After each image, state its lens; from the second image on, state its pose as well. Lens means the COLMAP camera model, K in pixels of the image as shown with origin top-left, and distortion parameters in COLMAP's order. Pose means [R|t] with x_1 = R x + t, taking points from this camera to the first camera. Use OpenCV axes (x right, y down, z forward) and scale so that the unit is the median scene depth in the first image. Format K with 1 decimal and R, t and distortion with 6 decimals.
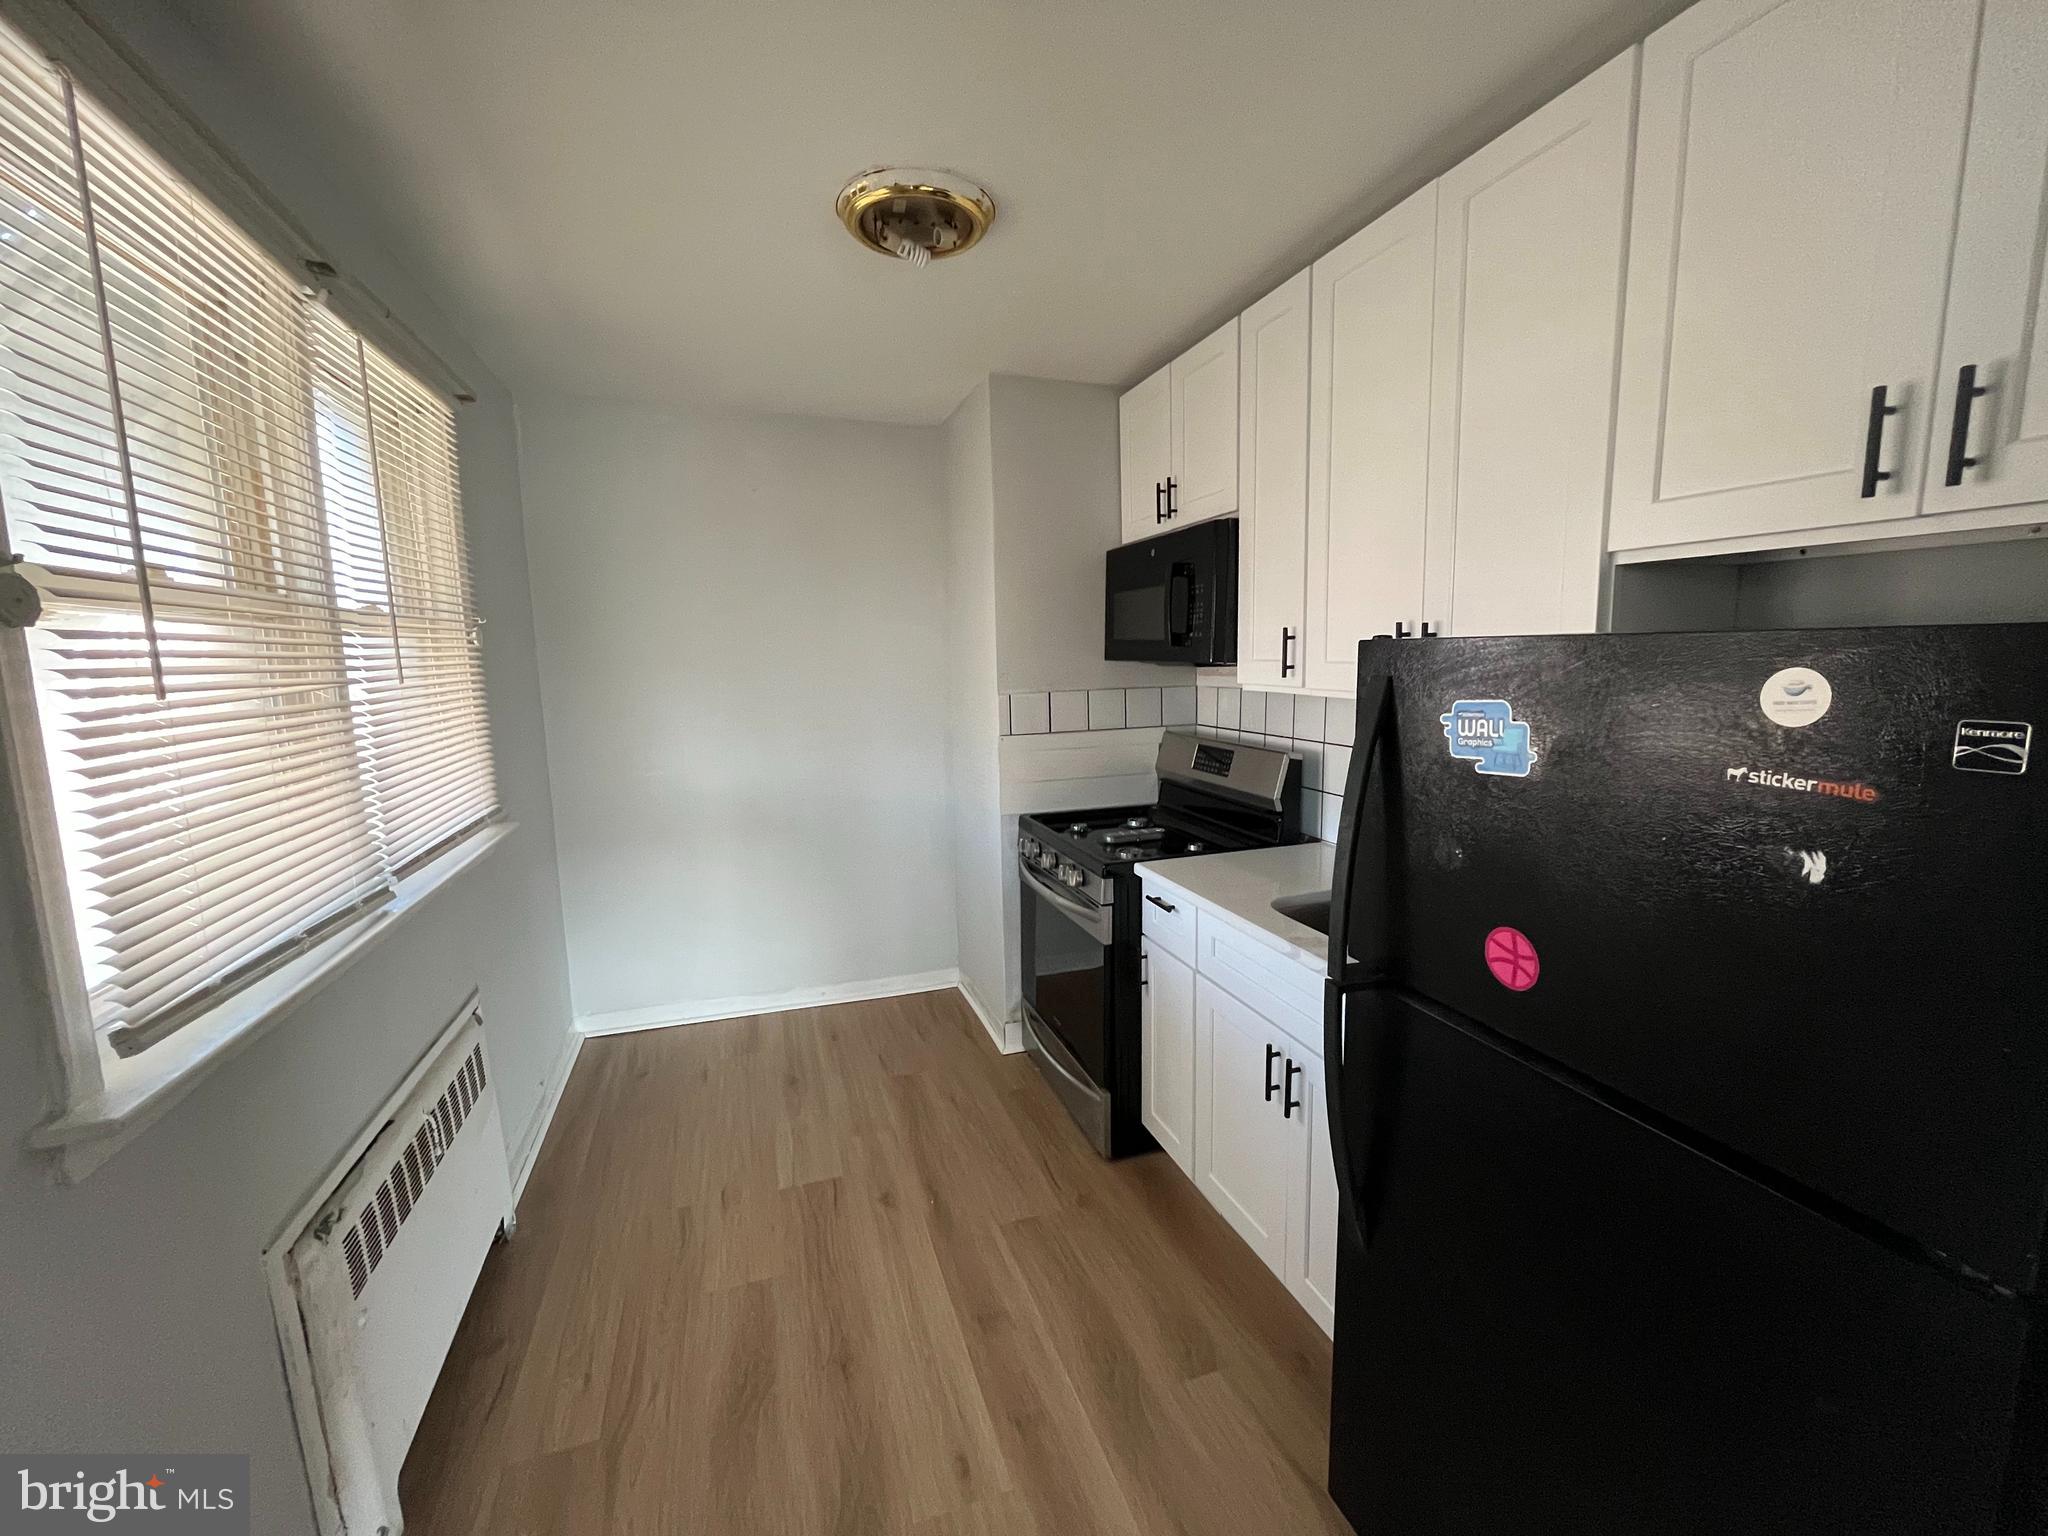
lens RADIAL K [[822.3, 0, 1026.1], [0, 822.3, 771.3], [0, 0, 1]] dist [0.000082, -0.000302]
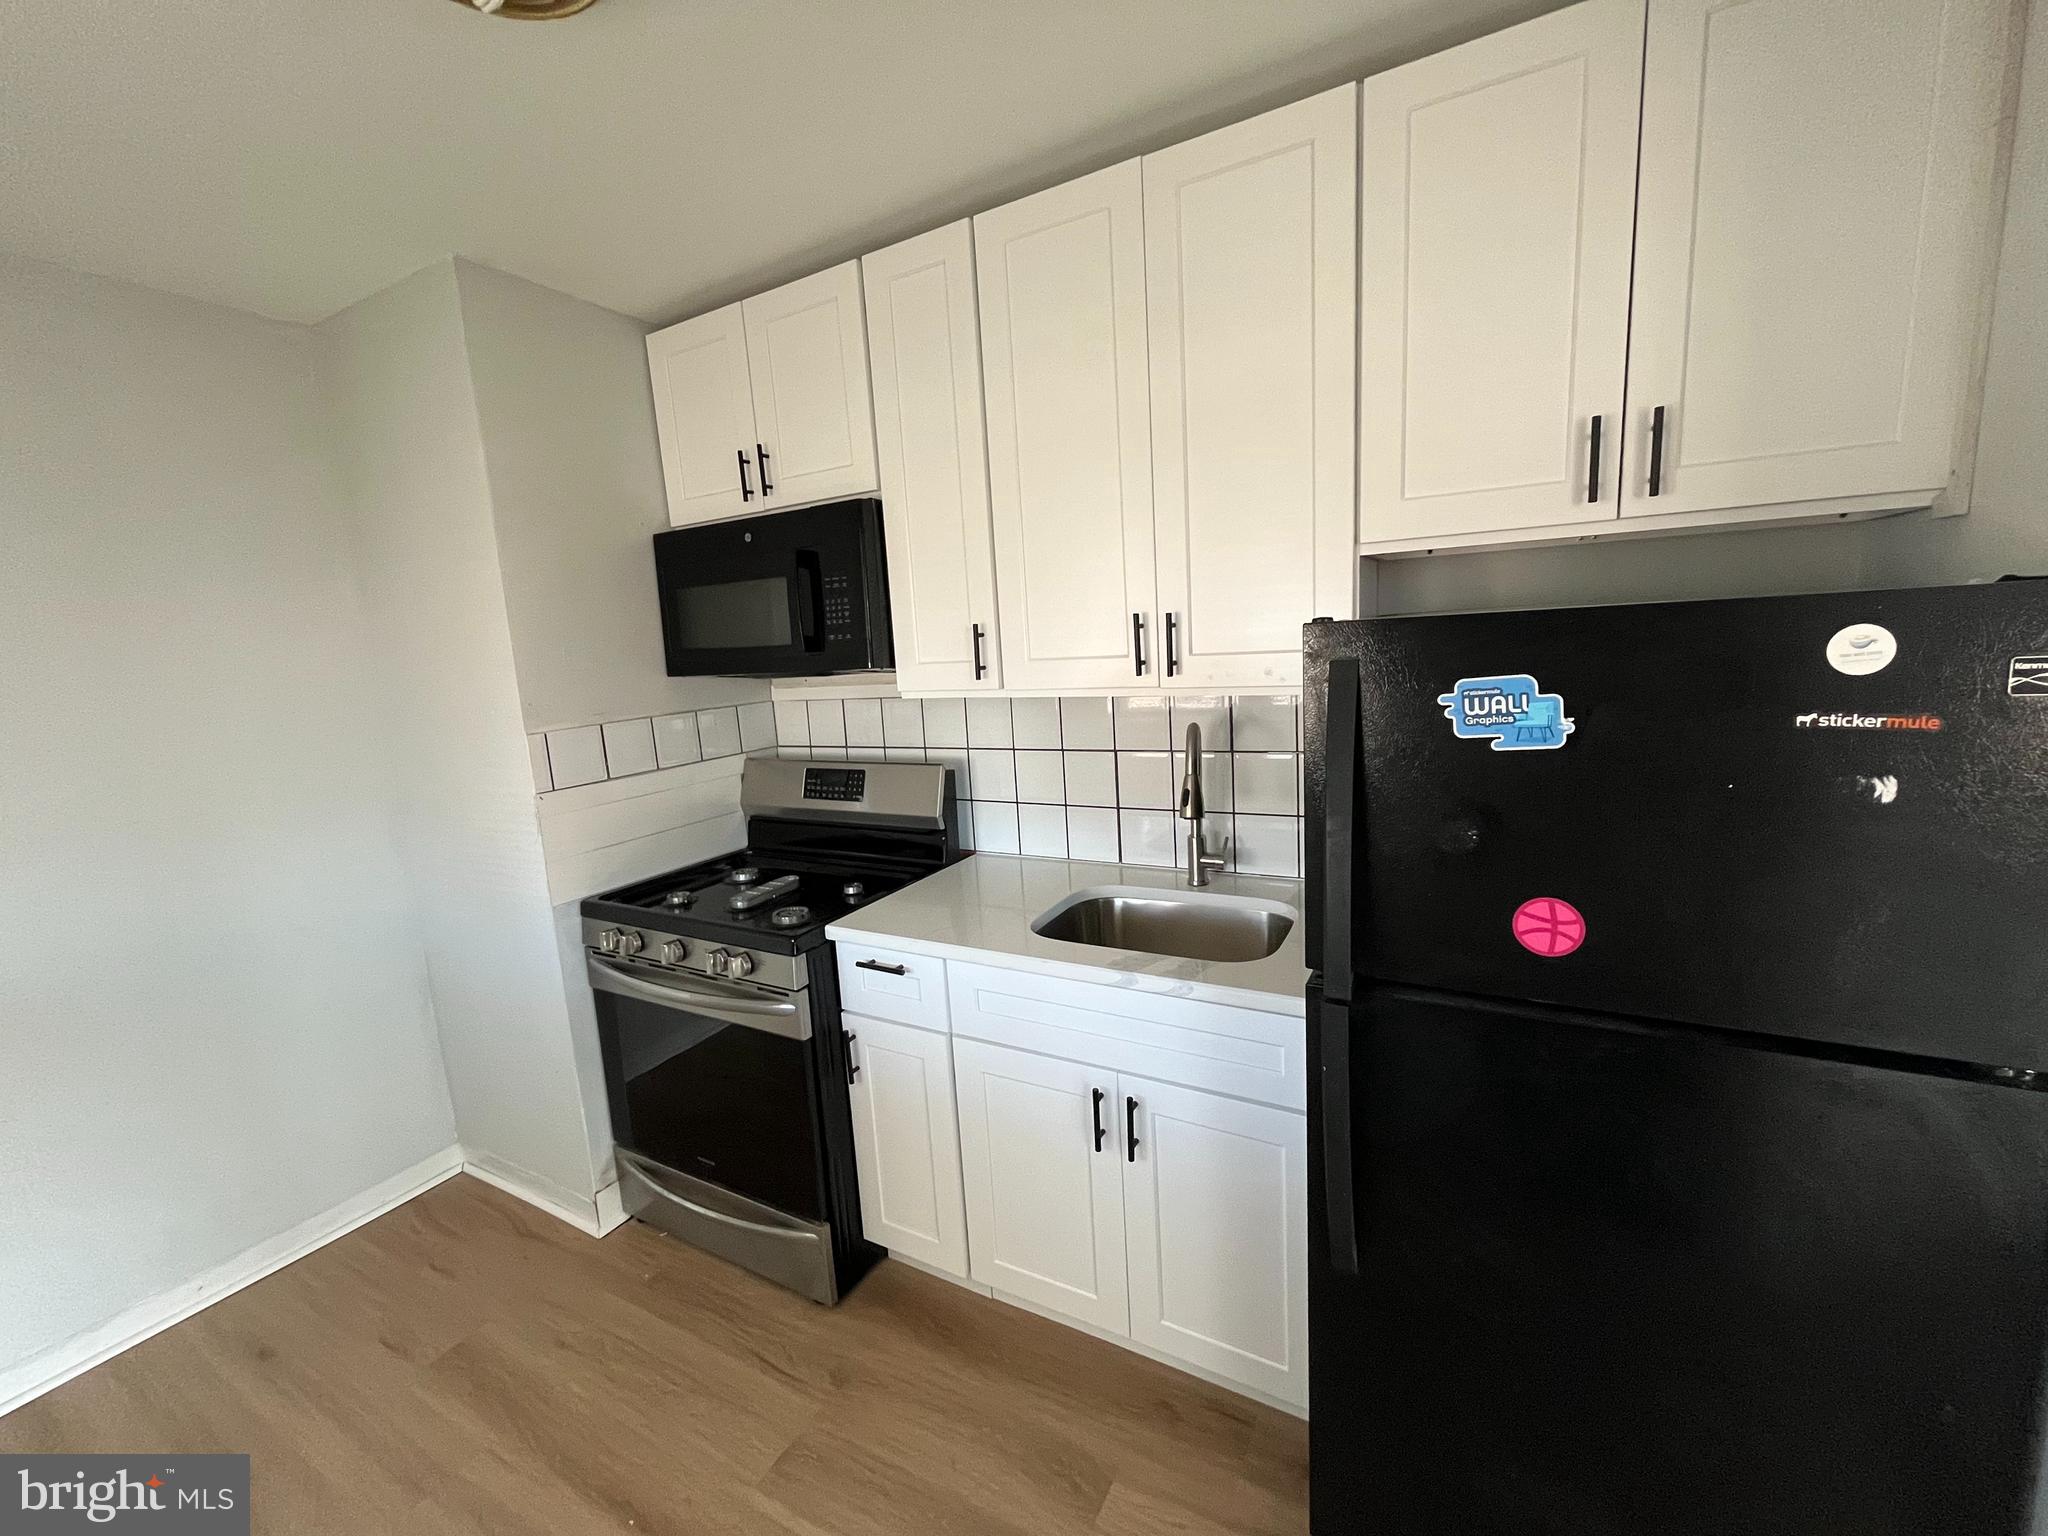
lens RADIAL K [[822.3, 0, 1019.5], [0, 822.3, 769.9], [0, 0, 1]] dist [0.000082, -0.000302]
pose [[0.745733, -0.130456, 0.653347, -0.262422], [0.140783, 0.989354, 0.036858, -0.046039], [-0.651200, 0.064494, 0.756161, 0.314696]]
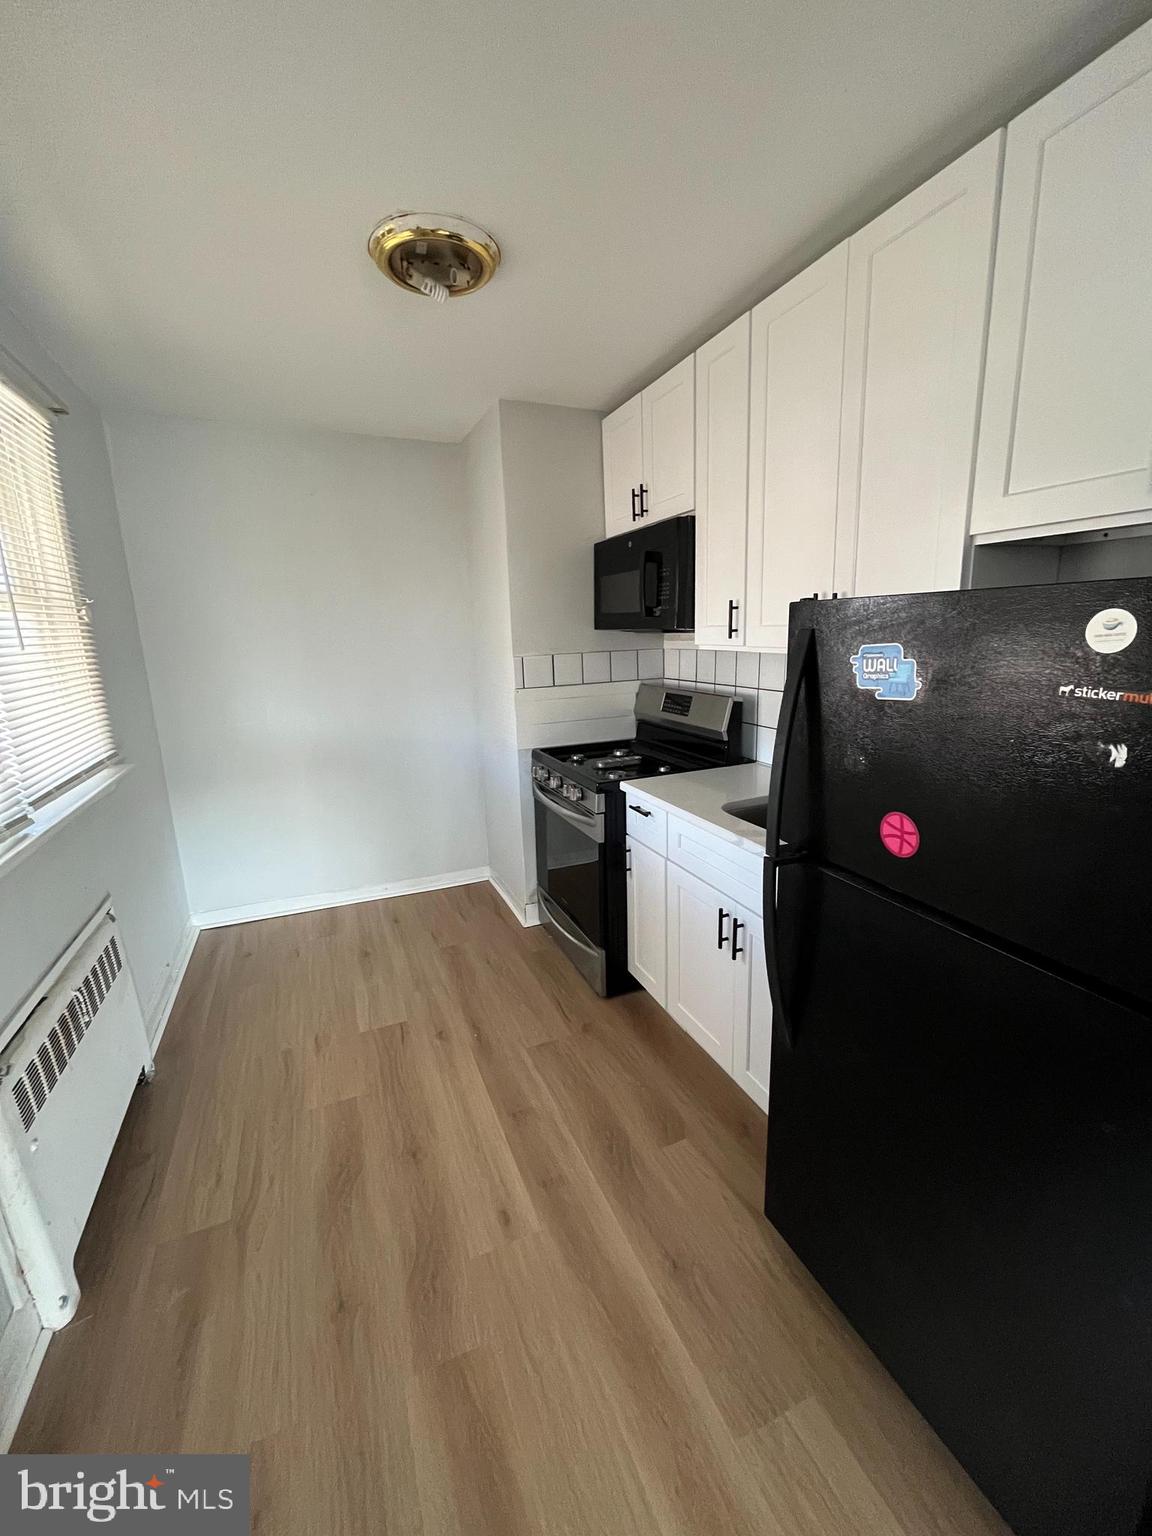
lens RADIAL K [[616.7, 0, 580.3], [0, 616.7, 767.4], [0, 0, 1]] dist [0.000082, -0.000302]
pose [[0.996983, -0.026759, 0.072867, -0.005406], [0.021198, 0.996879, 0.076040, 0.013280], [-0.074674, -0.074266, 0.994439, 0.013329]]
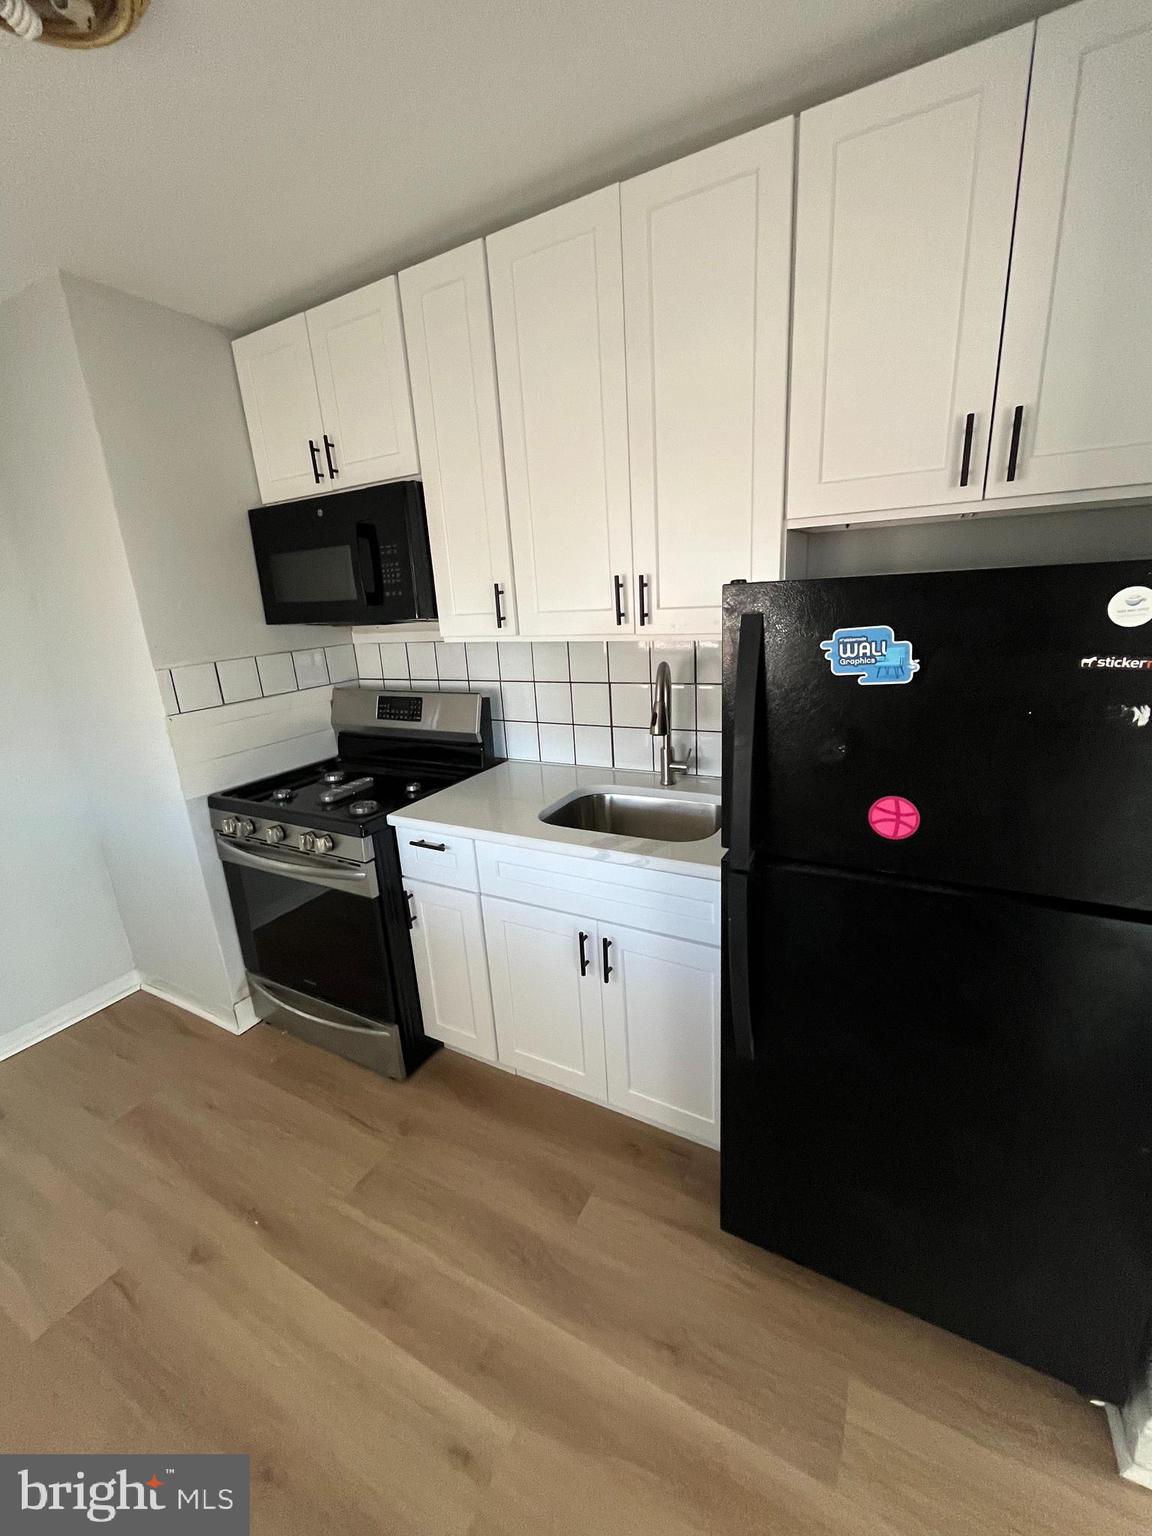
lens RADIAL K [[616.7, 0, 576.1], [0, 616.7, 766.6], [0, 0, 1]] dist [0.000082, -0.000302]
pose [[0.740150, -0.204297, 0.640656, -0.213280], [0.139764, 0.978663, 0.150613, -0.040341], [-0.657756, -0.021935, 0.752911, 0.282641]]
